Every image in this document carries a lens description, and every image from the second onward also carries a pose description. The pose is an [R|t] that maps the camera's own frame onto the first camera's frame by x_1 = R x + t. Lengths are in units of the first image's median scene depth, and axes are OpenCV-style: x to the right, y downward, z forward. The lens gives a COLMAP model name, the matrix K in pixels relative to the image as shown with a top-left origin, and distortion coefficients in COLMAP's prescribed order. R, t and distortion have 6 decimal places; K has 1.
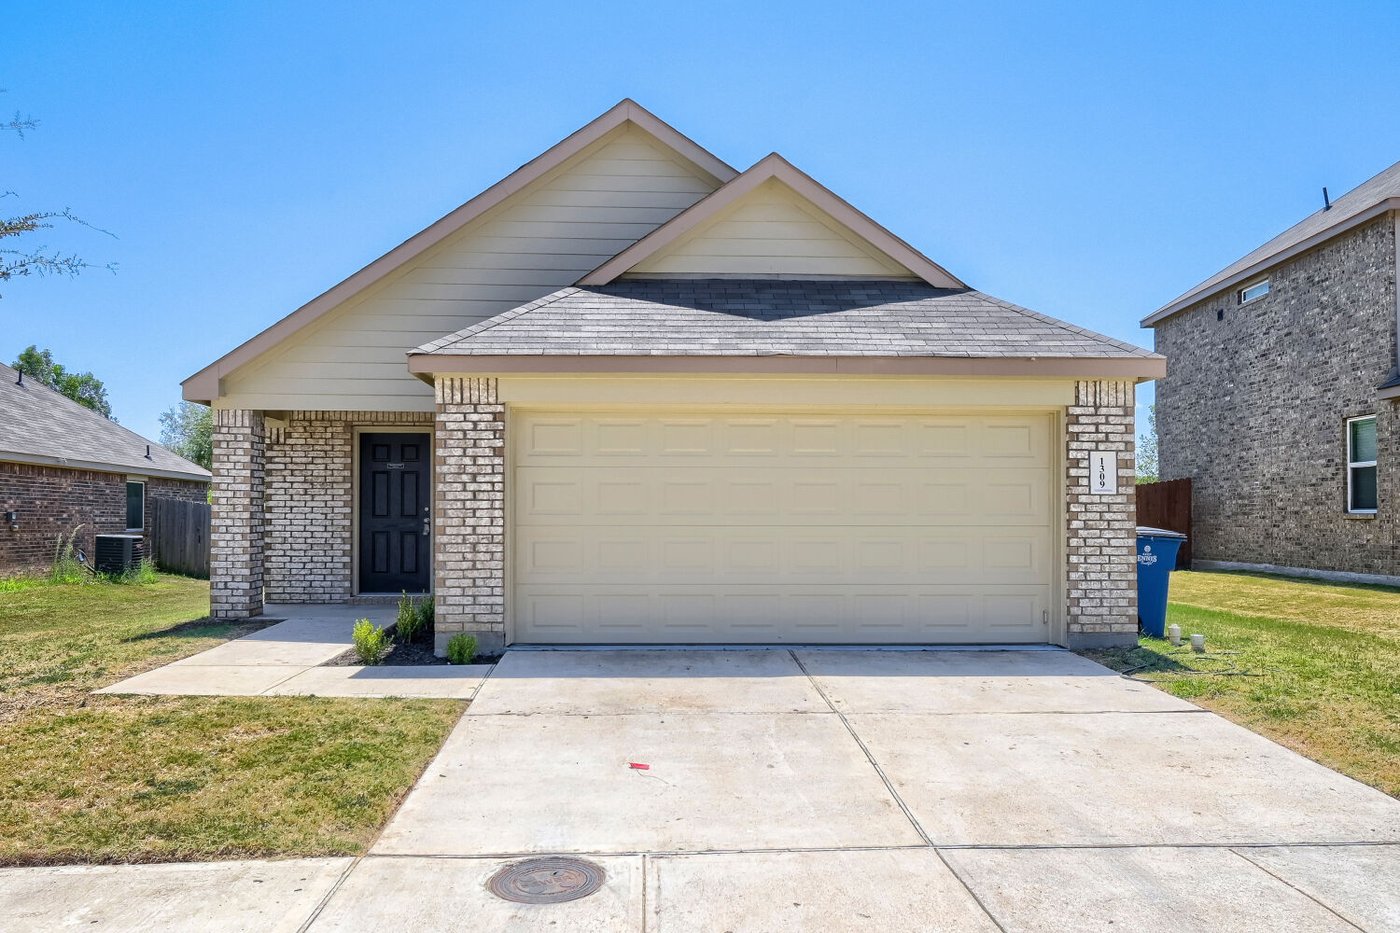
lens RADIAL K [[643.6, 0, 700.0], [0, 643.6, 466.5], [0, 0, 1]] dist [-0.001143, -0.000584]
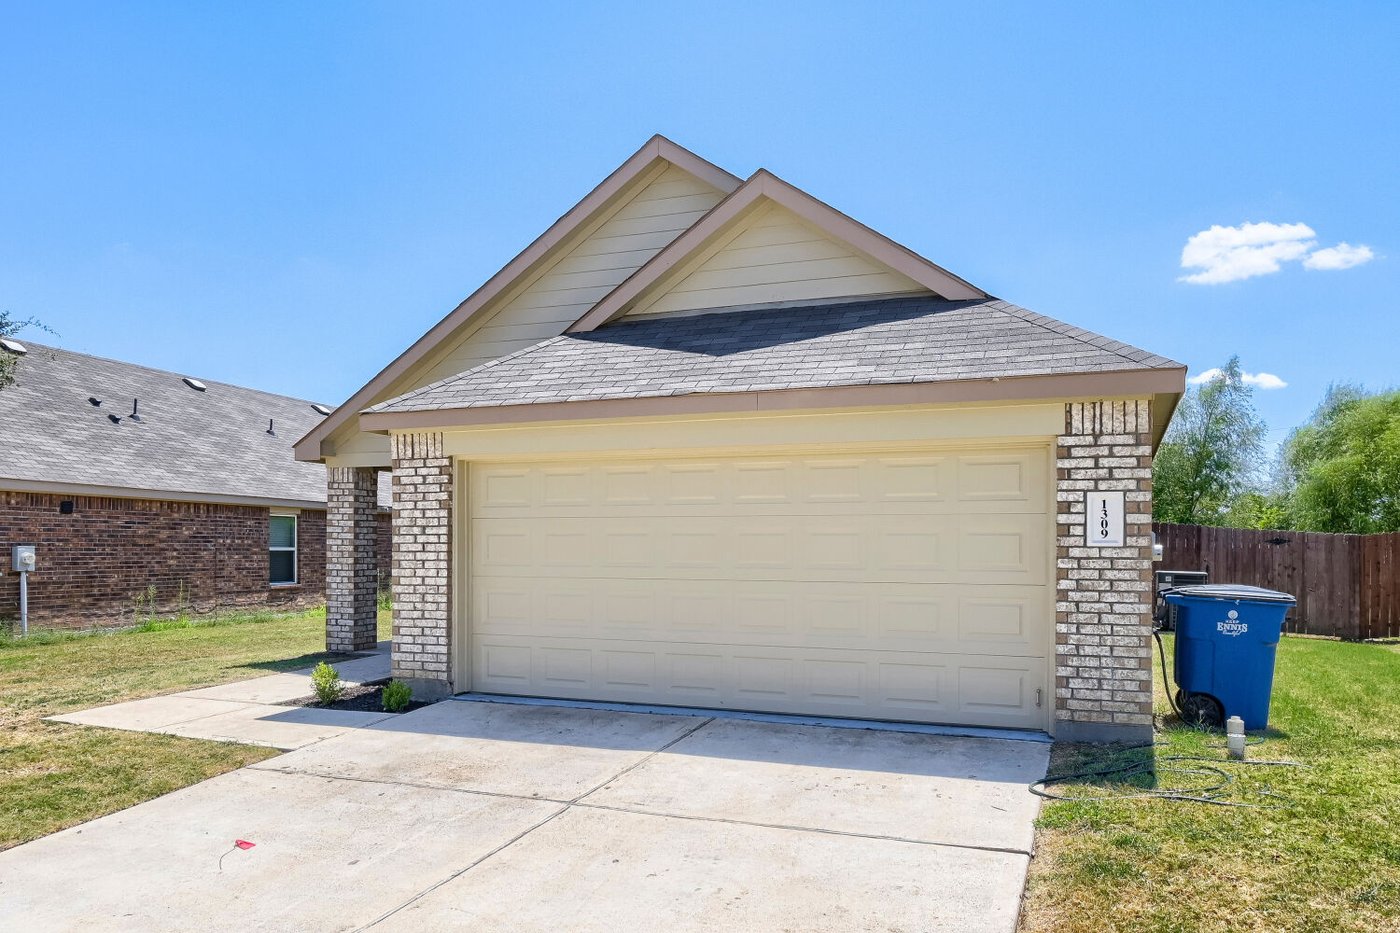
lens RADIAL K [[648.2, 0, 700.2], [0, 648.2, 518.7], [0, 0, 1]] dist [-0.000277, -0.000136]
pose [[0.966576, -0.010573, -0.256162, 0.348105], [0.014389, 0.999812, 0.013030, -0.007984], [0.255976, -0.016281, 0.966546, 0.110387]]
